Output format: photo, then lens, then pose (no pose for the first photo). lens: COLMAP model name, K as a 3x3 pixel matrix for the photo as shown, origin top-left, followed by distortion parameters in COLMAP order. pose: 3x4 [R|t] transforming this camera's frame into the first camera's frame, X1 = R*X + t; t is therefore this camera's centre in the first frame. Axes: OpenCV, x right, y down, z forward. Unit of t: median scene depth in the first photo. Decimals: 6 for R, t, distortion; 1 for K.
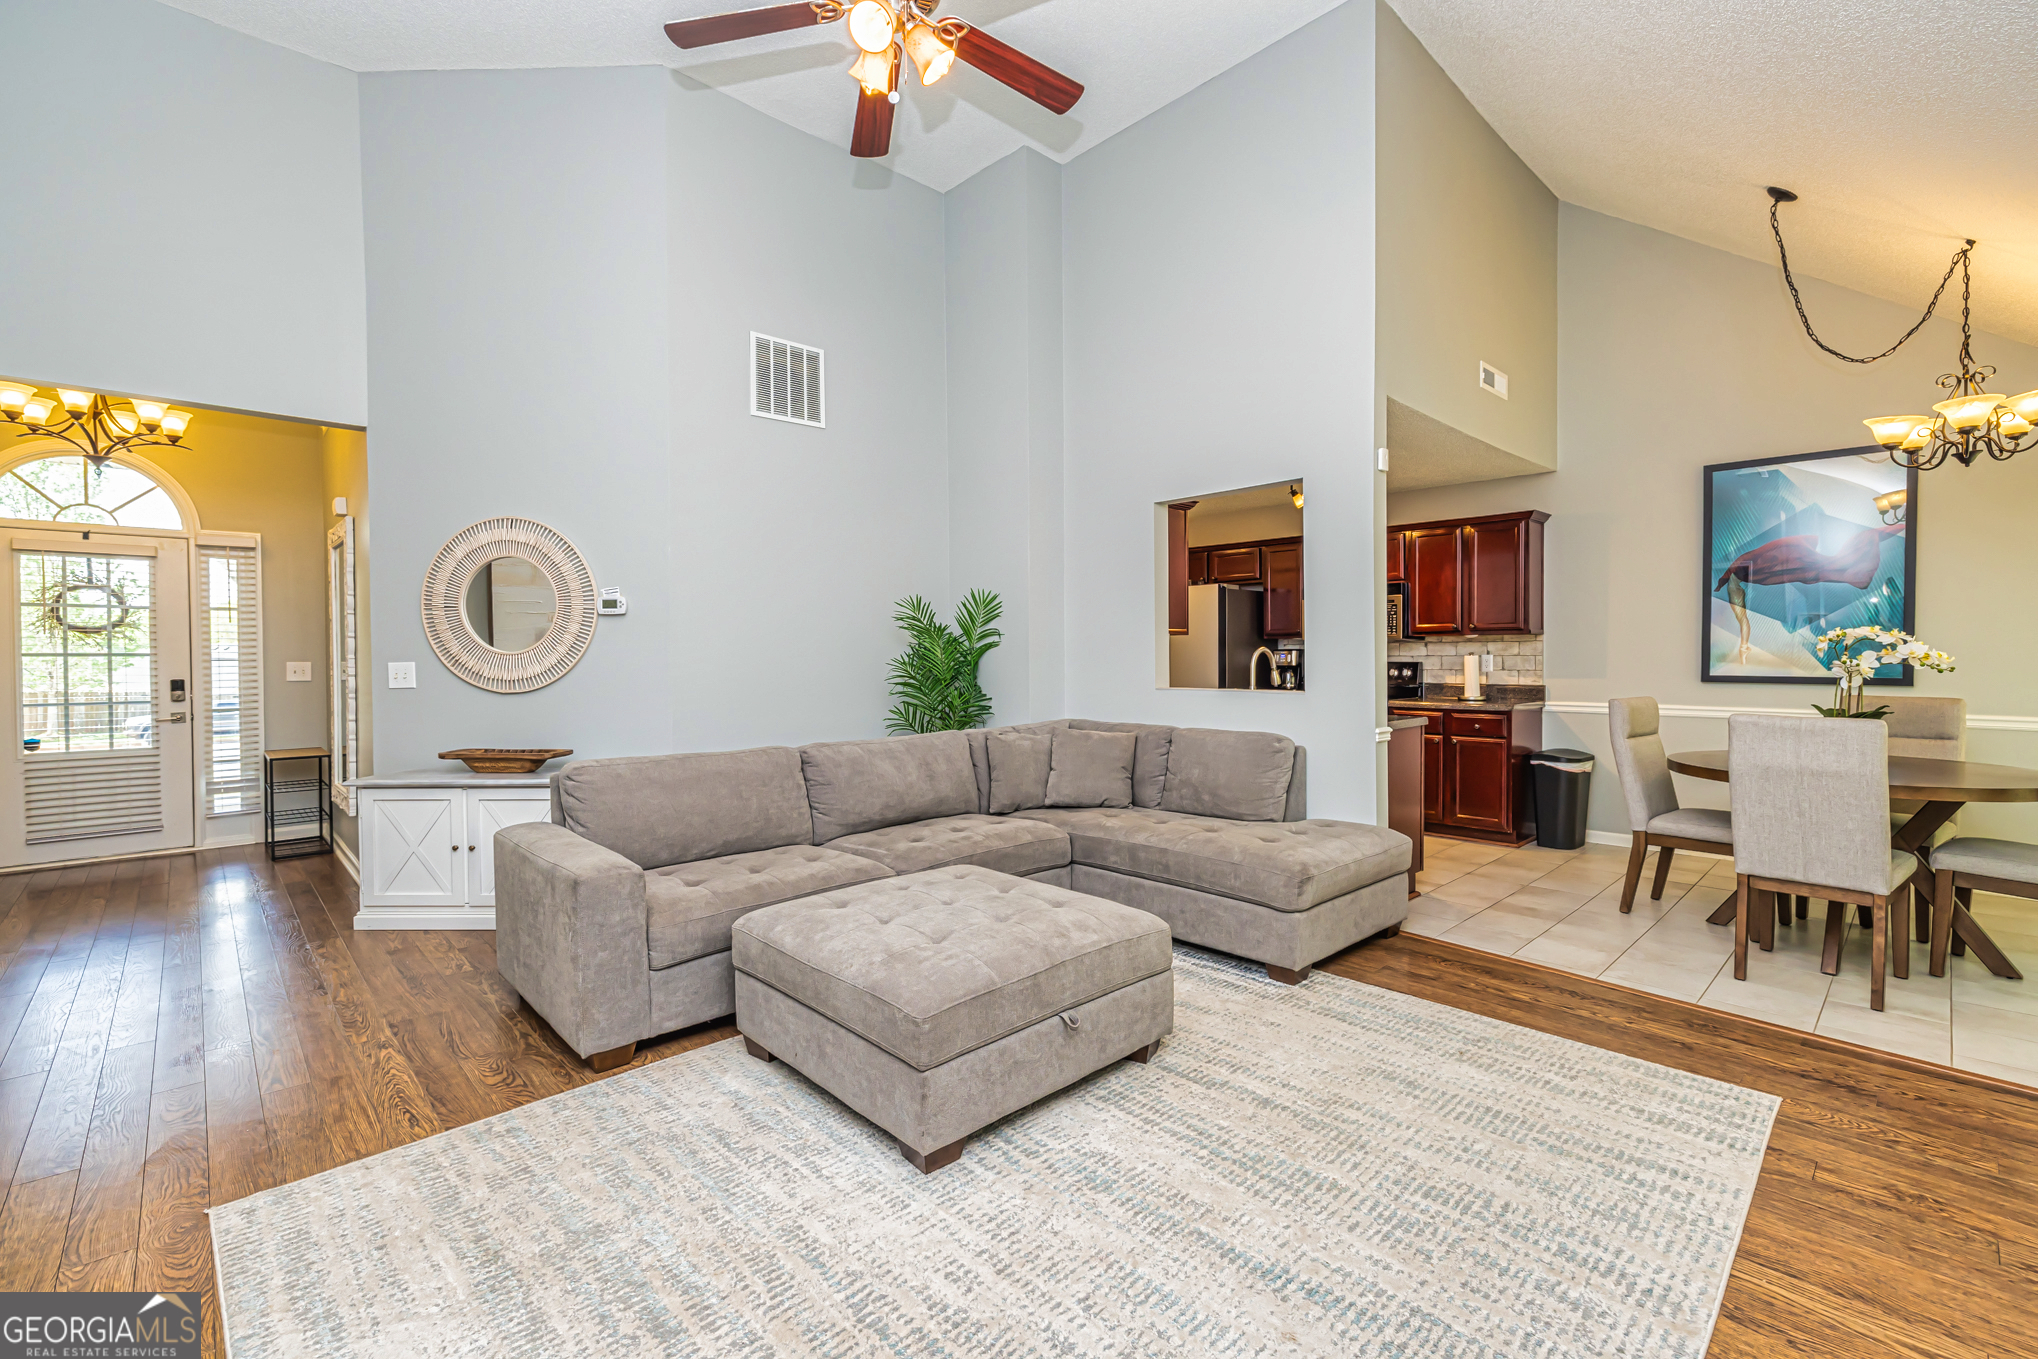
lens RADIAL K [[876.9, 0, 1020.9], [0, 876.9, 673.1], [0, 0, 1]] dist [0.001029, -0.000135]
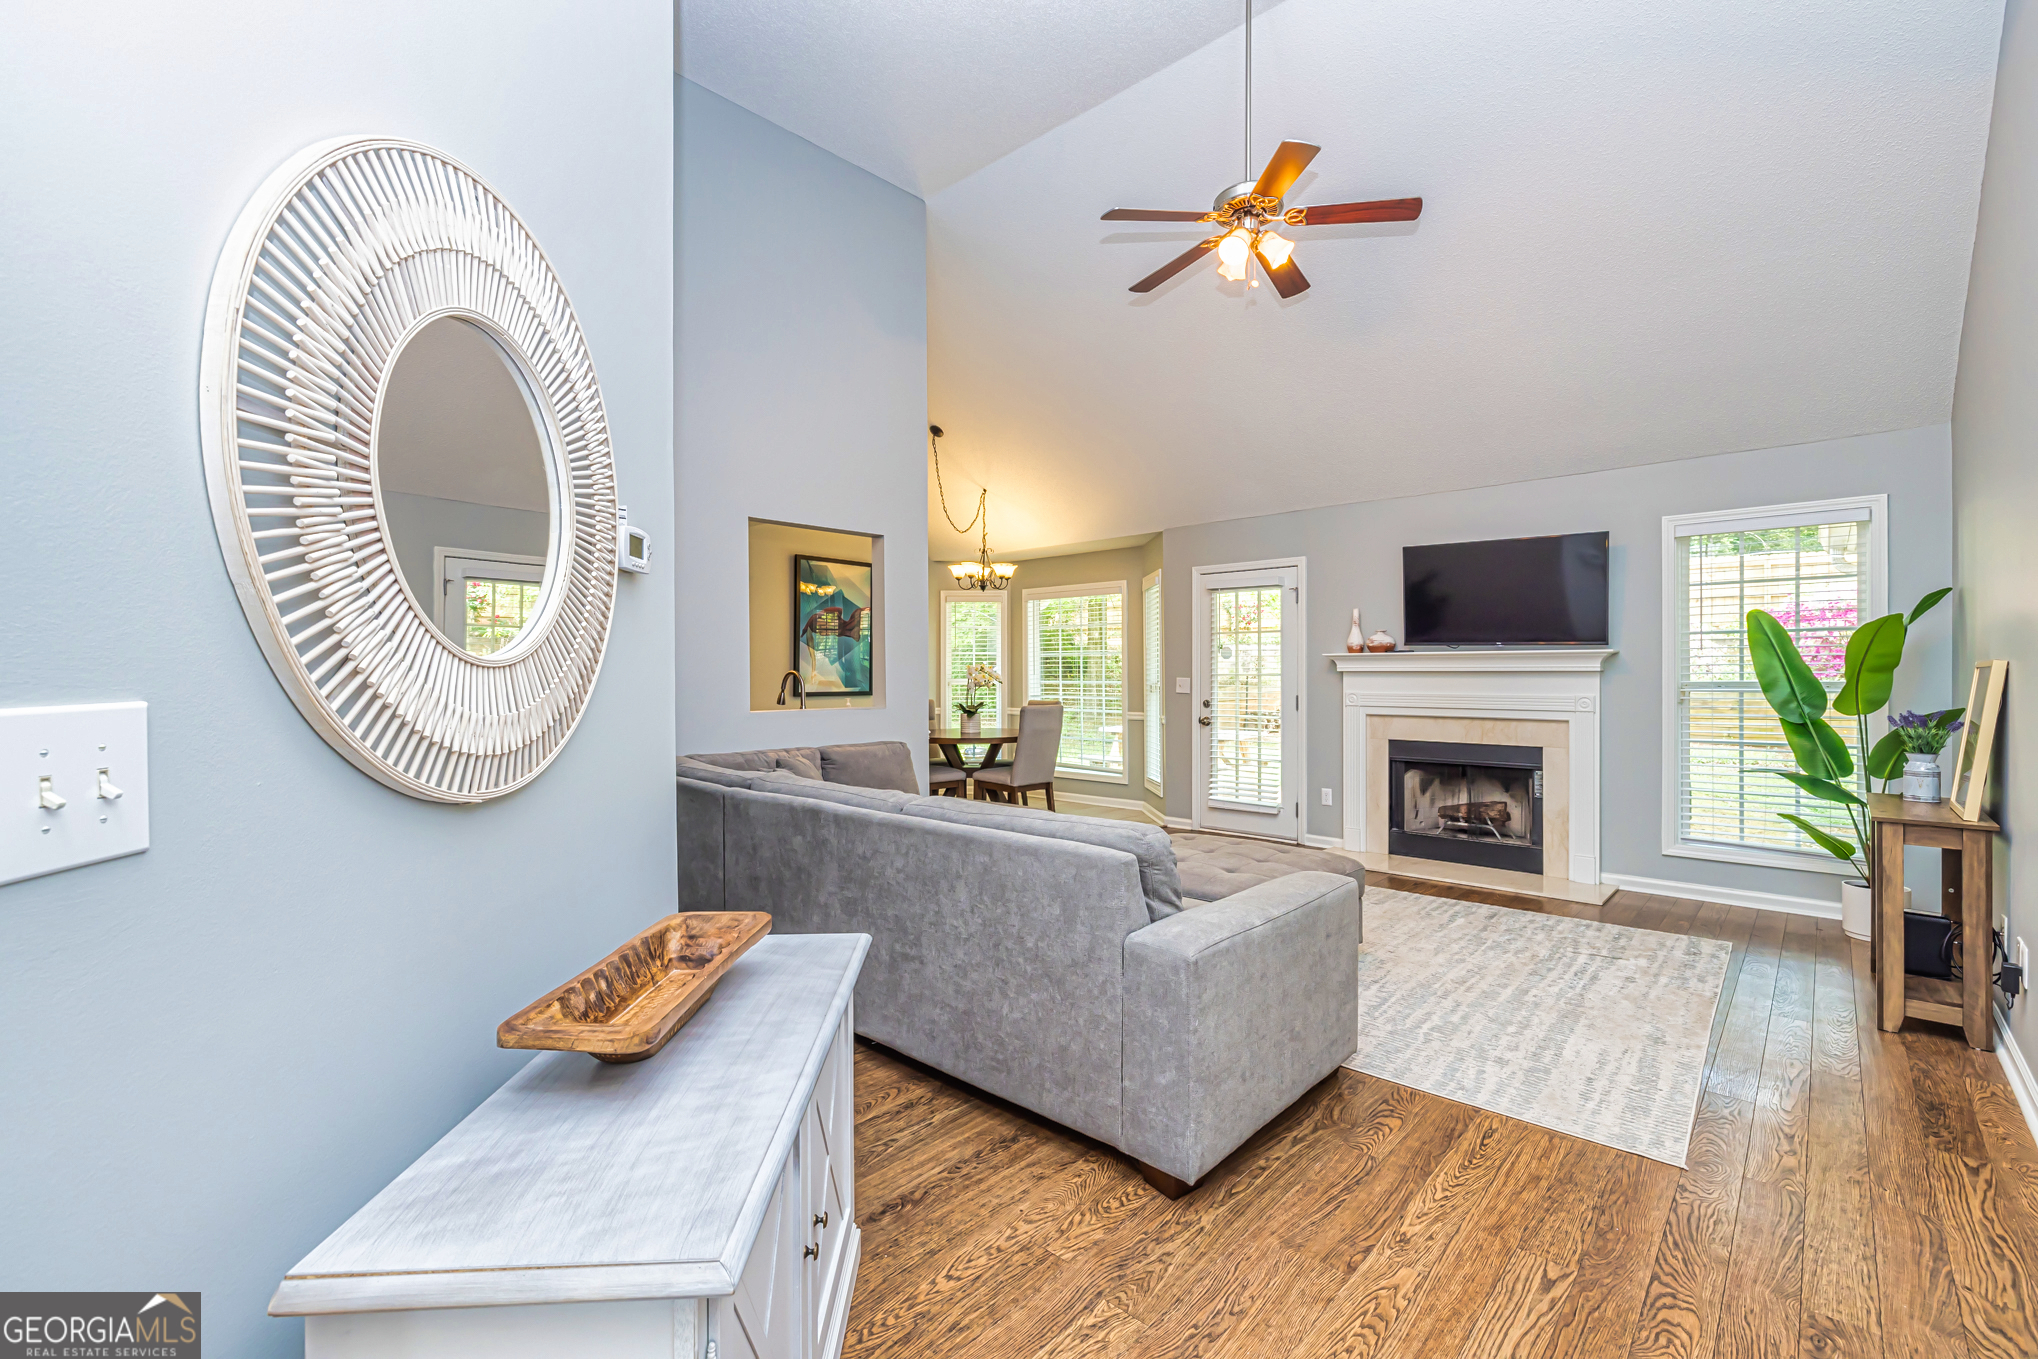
lens RADIAL K [[876.9, 0, 1007.0], [0, 876.9, 681.9], [0, 0, 1]] dist [0.001029, -0.000135]
pose [[-0.059136, -0.002757, 0.998246, -0.873255], [0.026864, 0.999630, 0.004353, -0.013627], [-0.997888, 0.027074, -0.059040, 0.839069]]
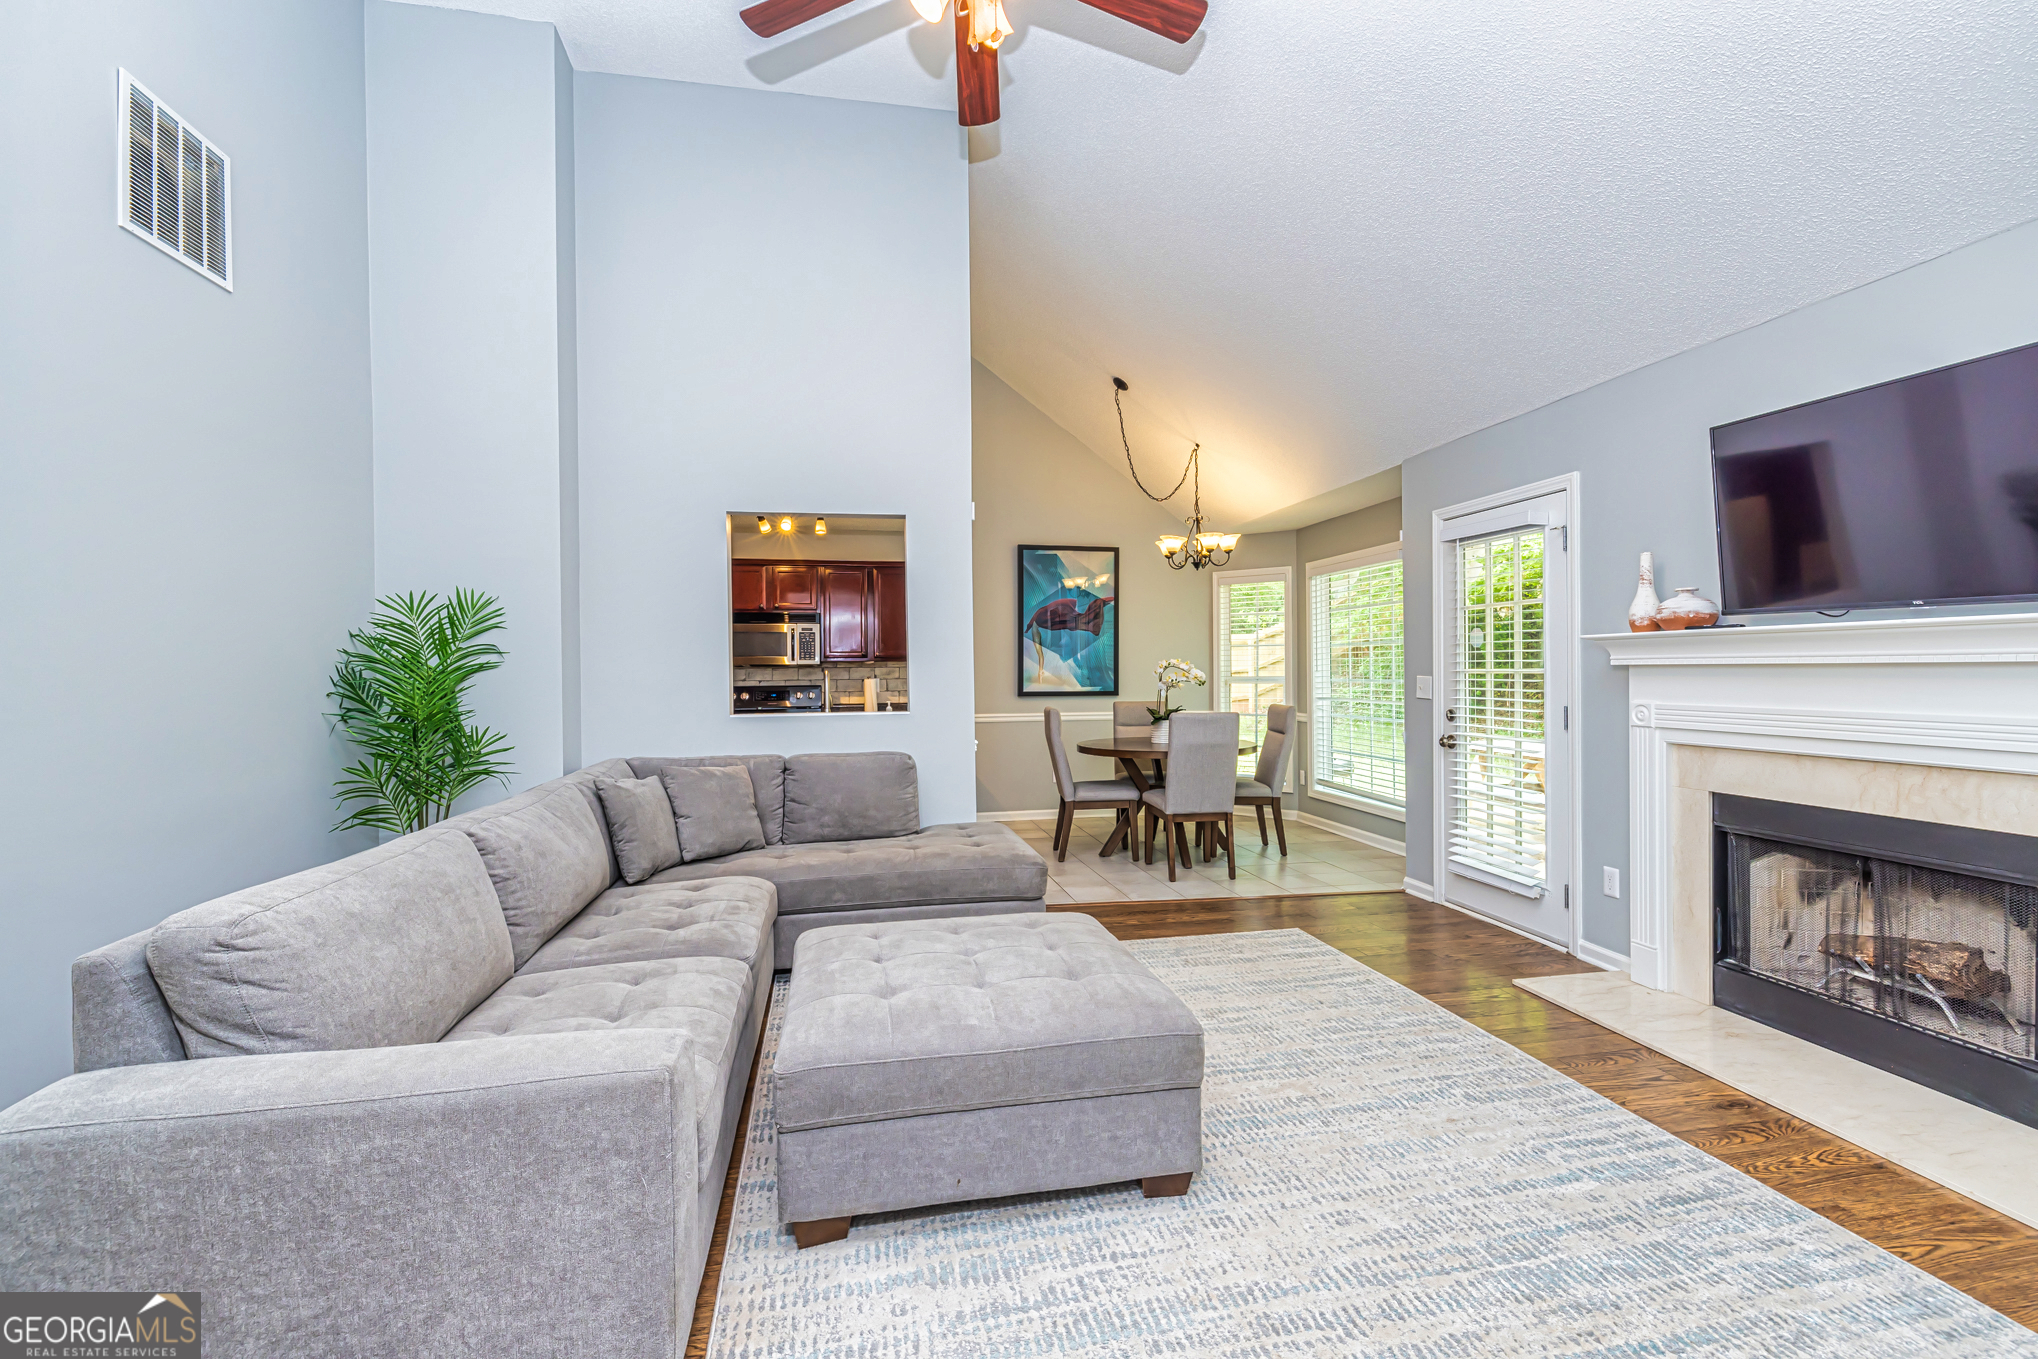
lens RADIAL K [[876.9, 0, 1019.5], [0, 876.9, 672.3], [0, 0, 1]] dist [0.001029, -0.000135]
pose [[0.530043, 0.001958, 0.847968, -0.487256], [0.025424, 0.999511, -0.018200, -0.003516], [-0.847589, 0.031205, 0.529735, 0.284154]]
